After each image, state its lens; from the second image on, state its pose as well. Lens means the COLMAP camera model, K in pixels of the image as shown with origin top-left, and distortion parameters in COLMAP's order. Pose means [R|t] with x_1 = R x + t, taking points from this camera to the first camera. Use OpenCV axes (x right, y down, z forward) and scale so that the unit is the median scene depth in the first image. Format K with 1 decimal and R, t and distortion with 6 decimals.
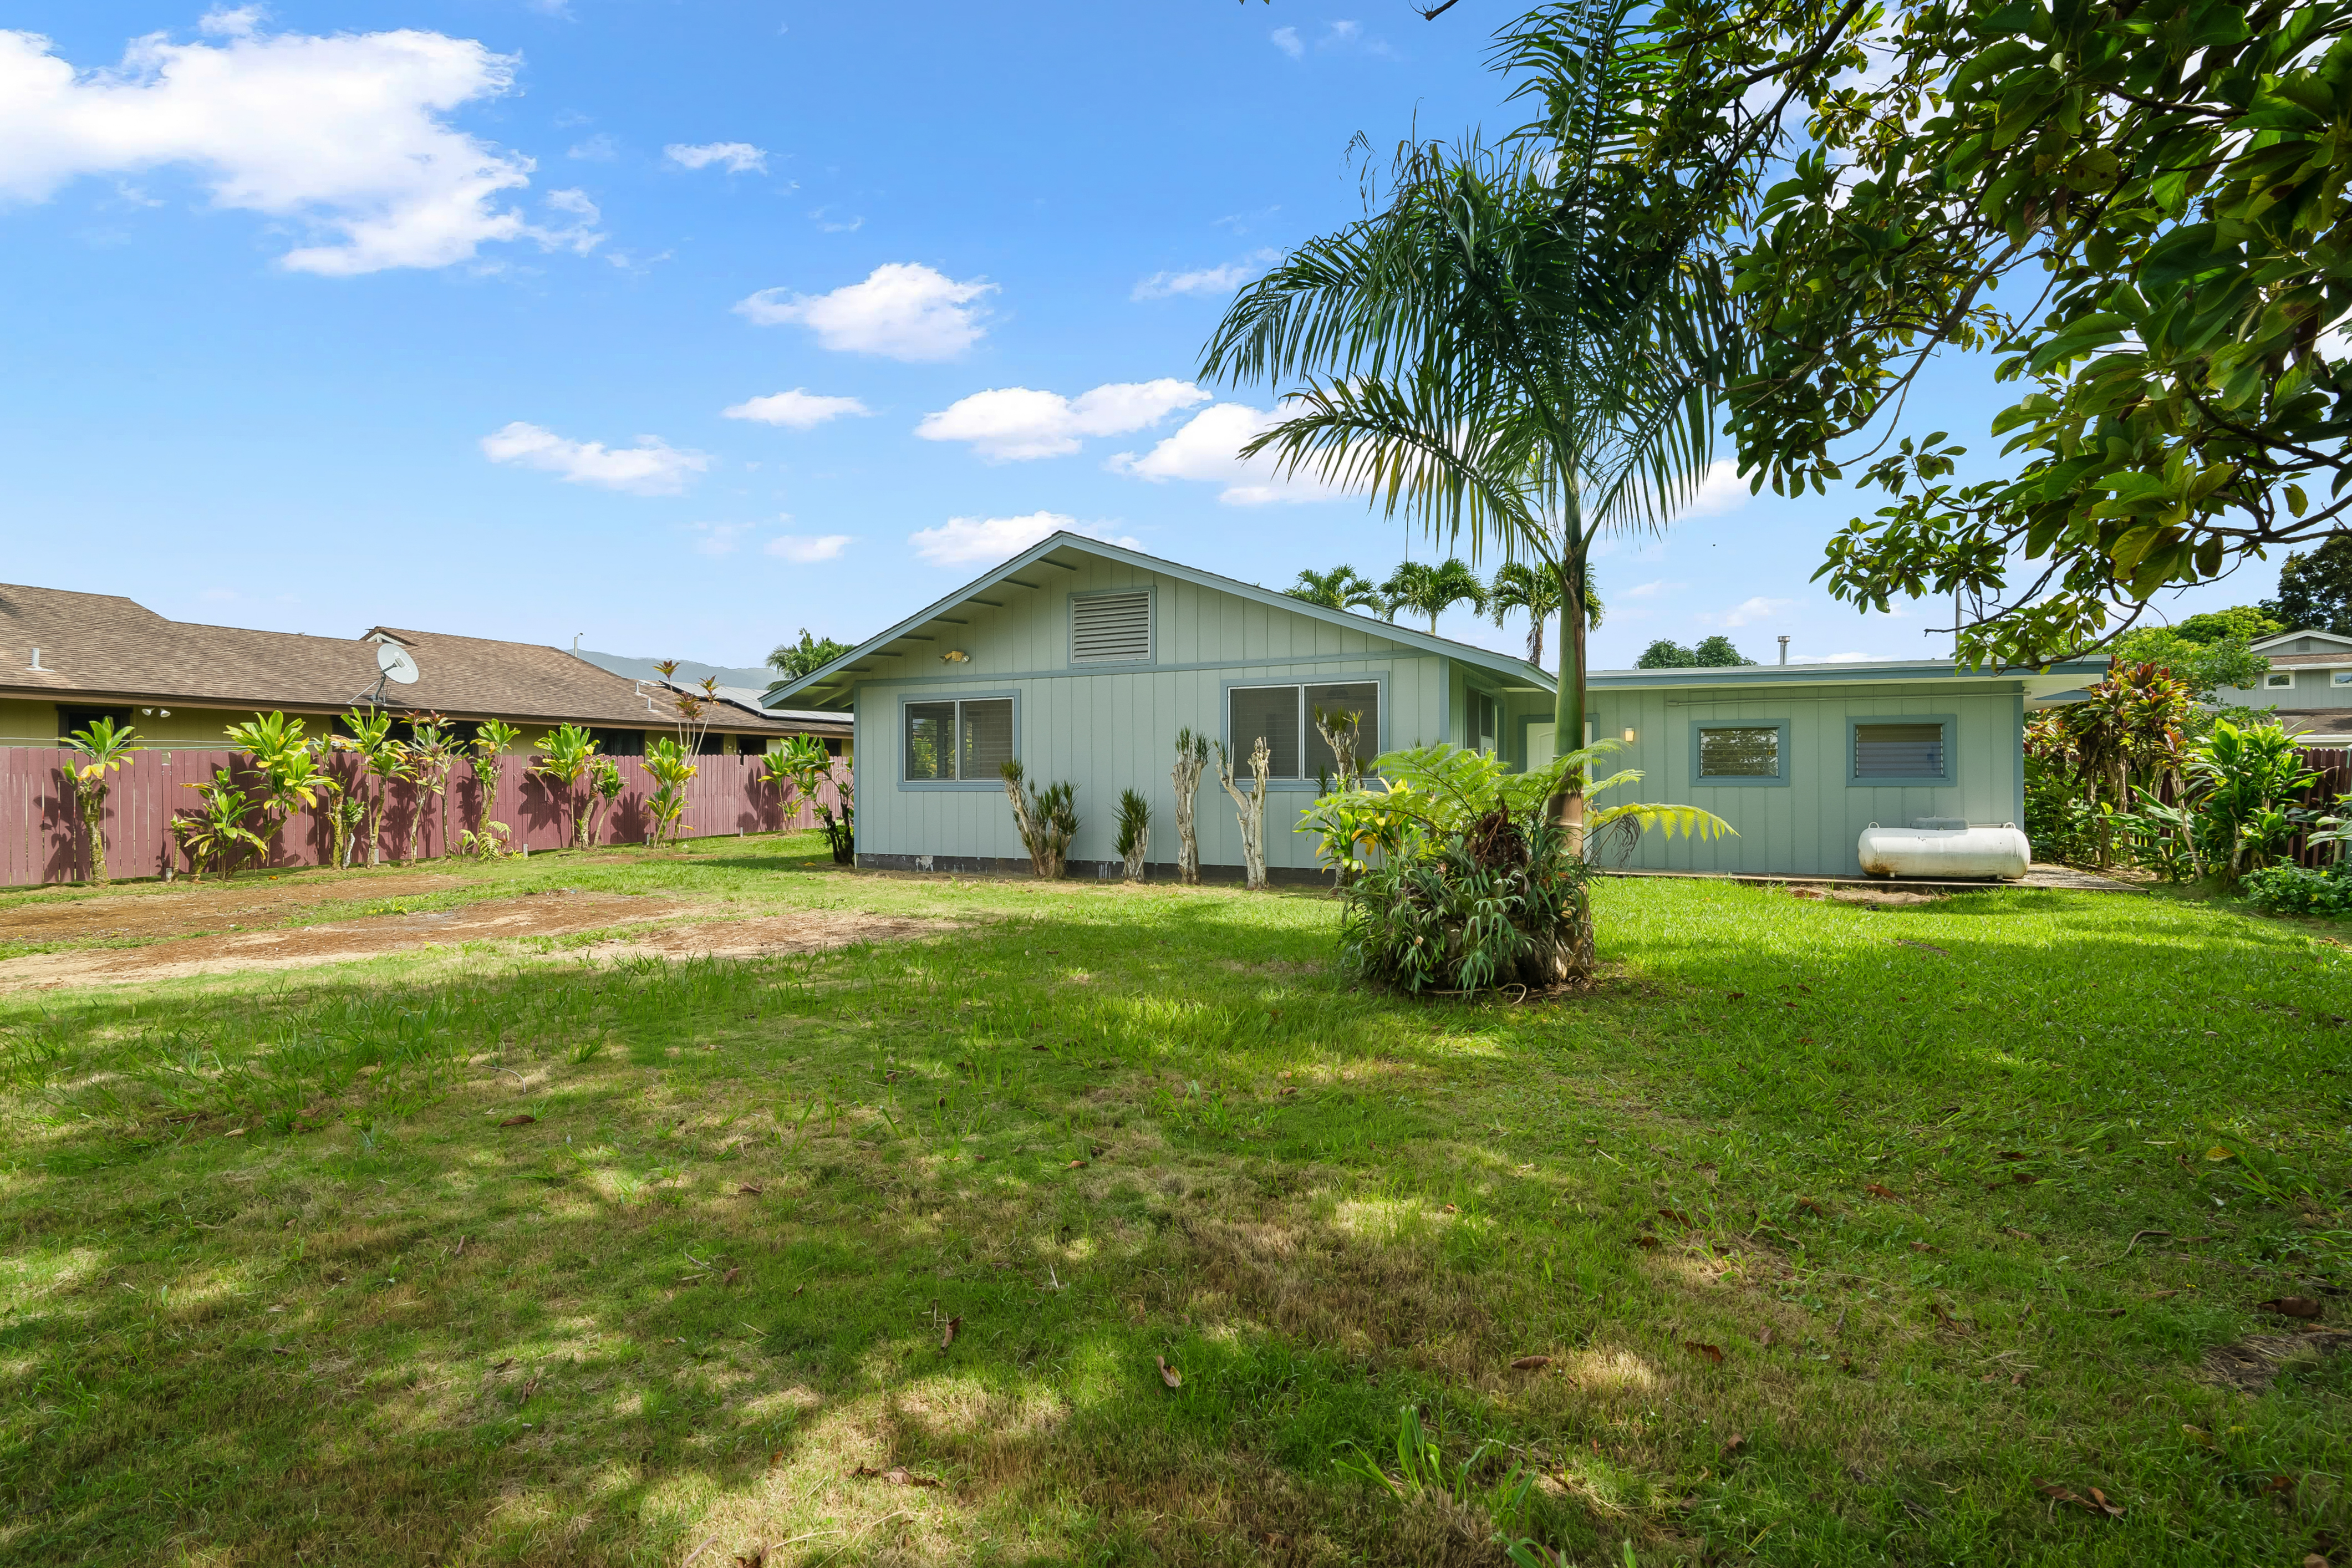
lens RADIAL K [[1089.7, 0, 1186.4], [0, 1089.7, 797.1], [0, 0, 1]] dist [0.003156, -0.000710]
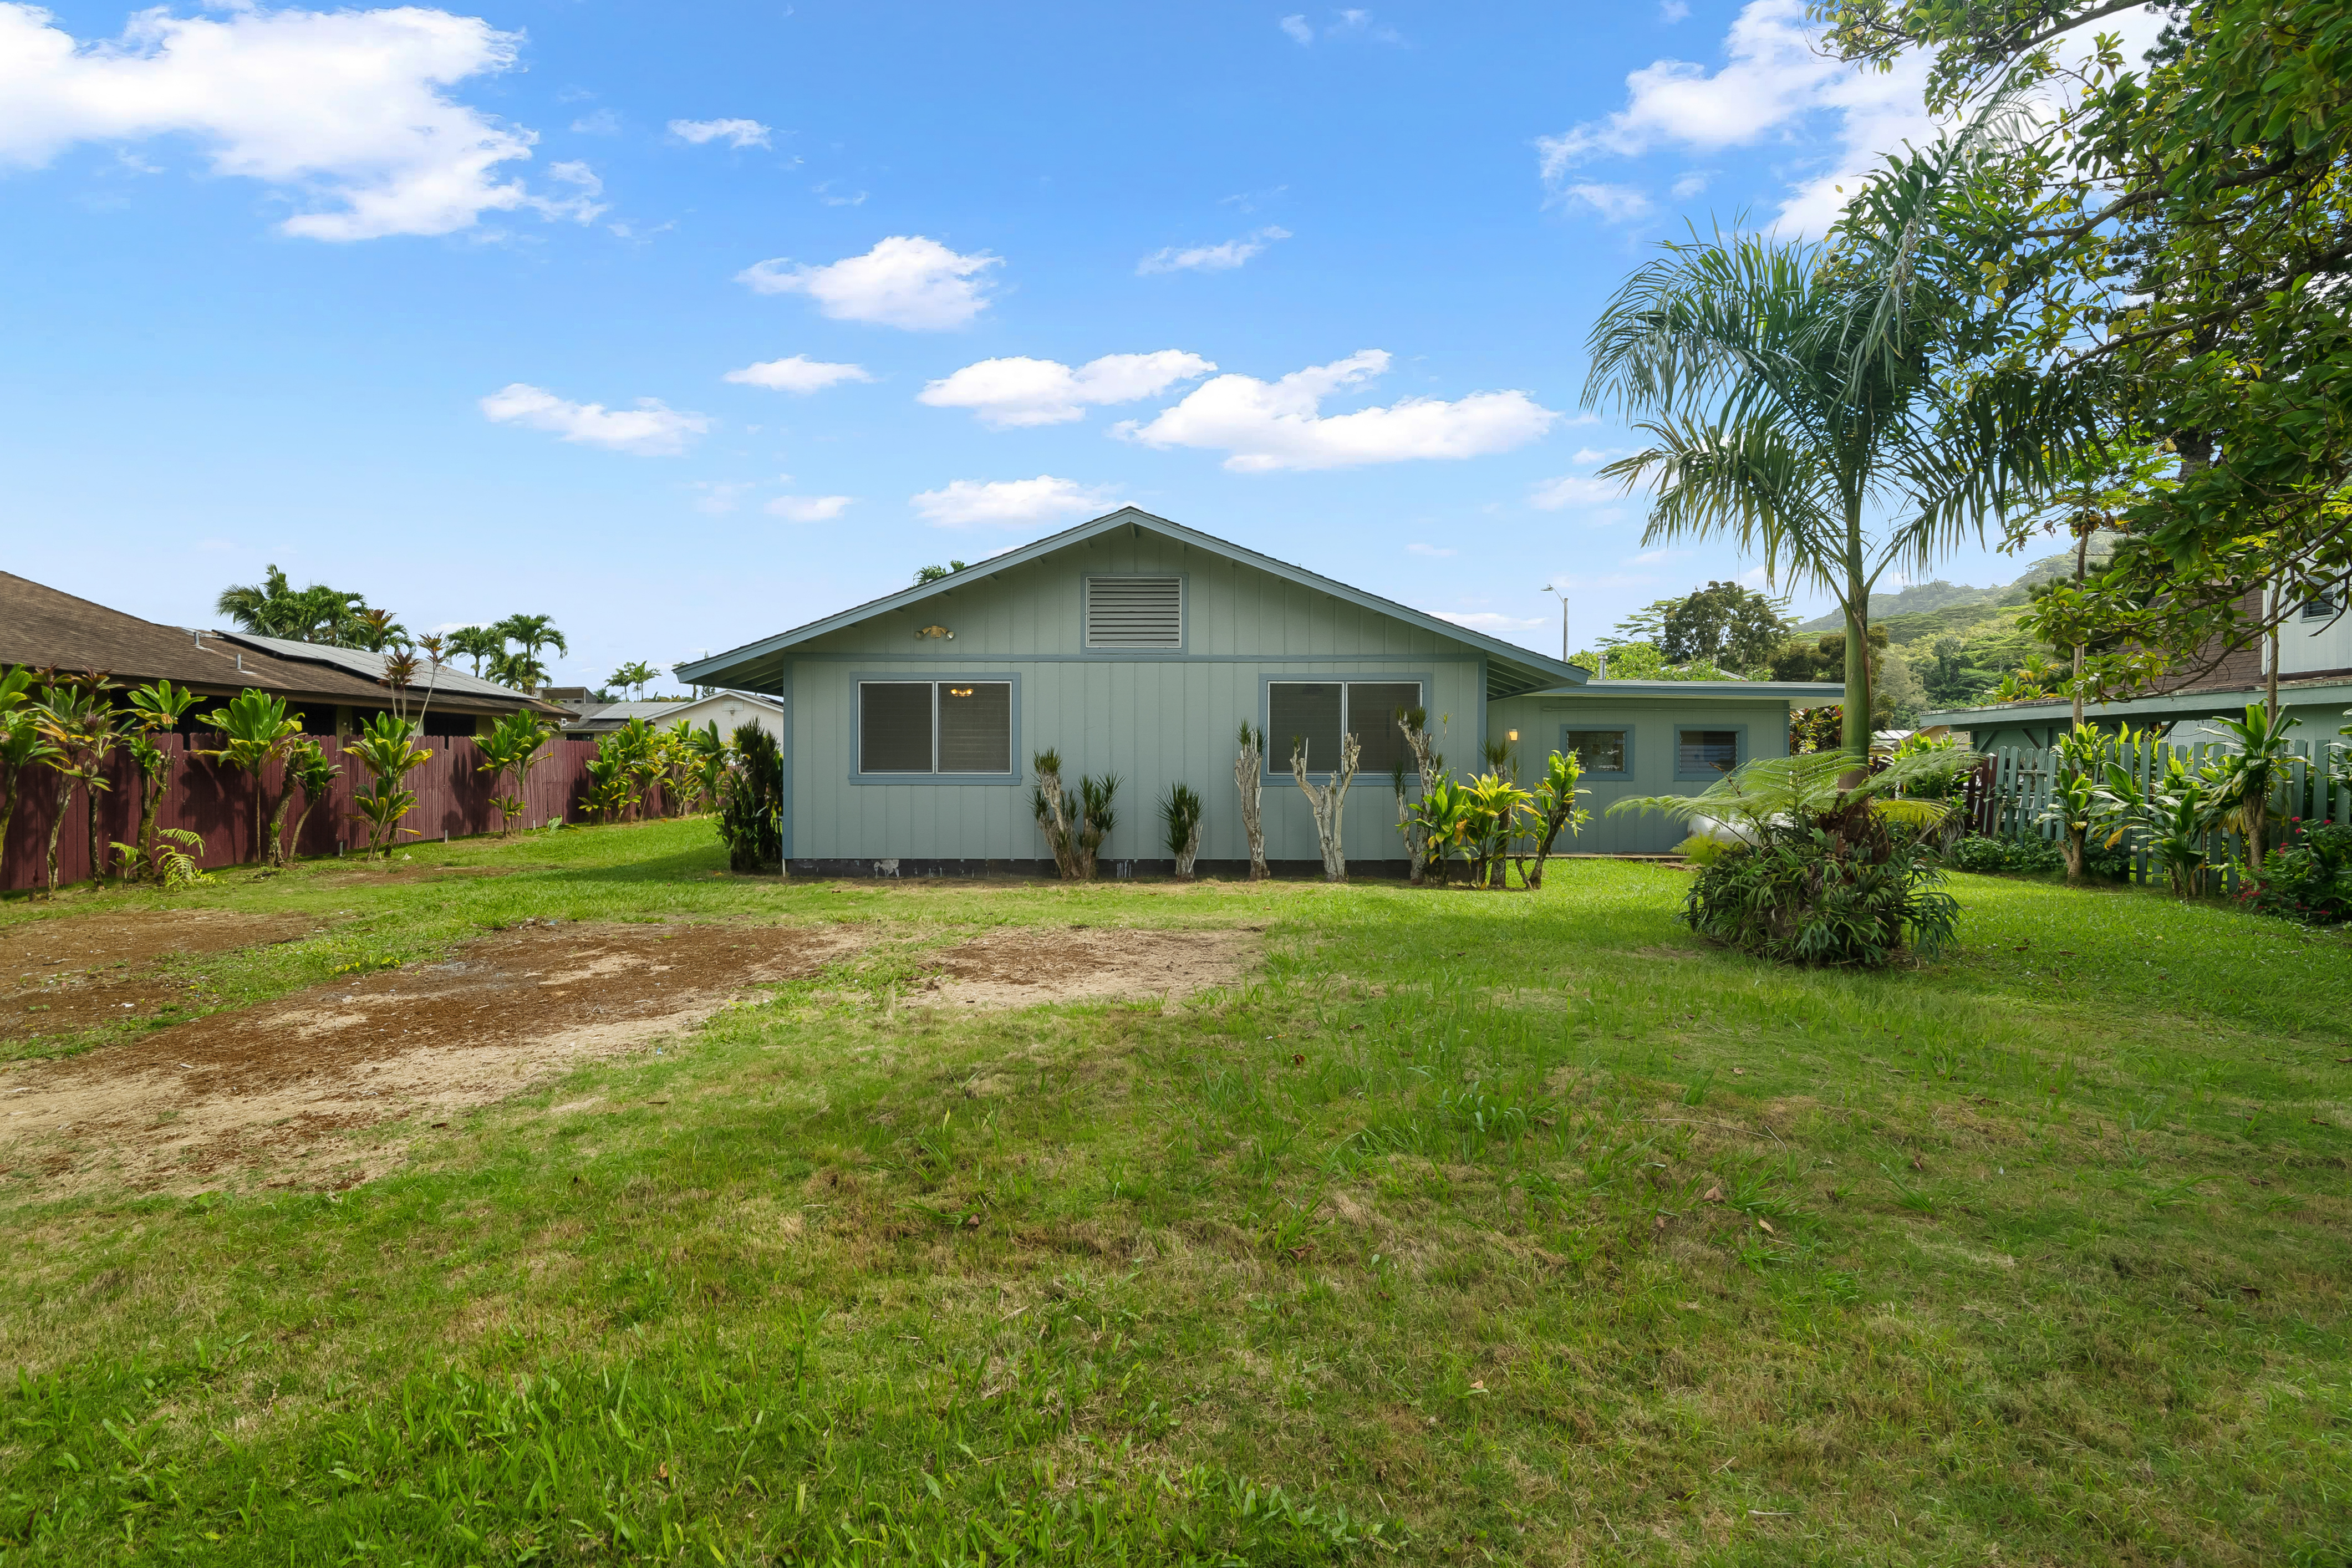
lens RADIAL K [[1089.7, 0, 1197.5], [0, 1089.7, 789.8], [0, 0, 1]] dist [0.003156, -0.000710]
pose [[0.902573, -0.002535, 0.430529, -0.415558], [0.000776, 0.999991, 0.004262, -0.005313], [-0.430536, -0.003513, 0.902566, 0.115109]]
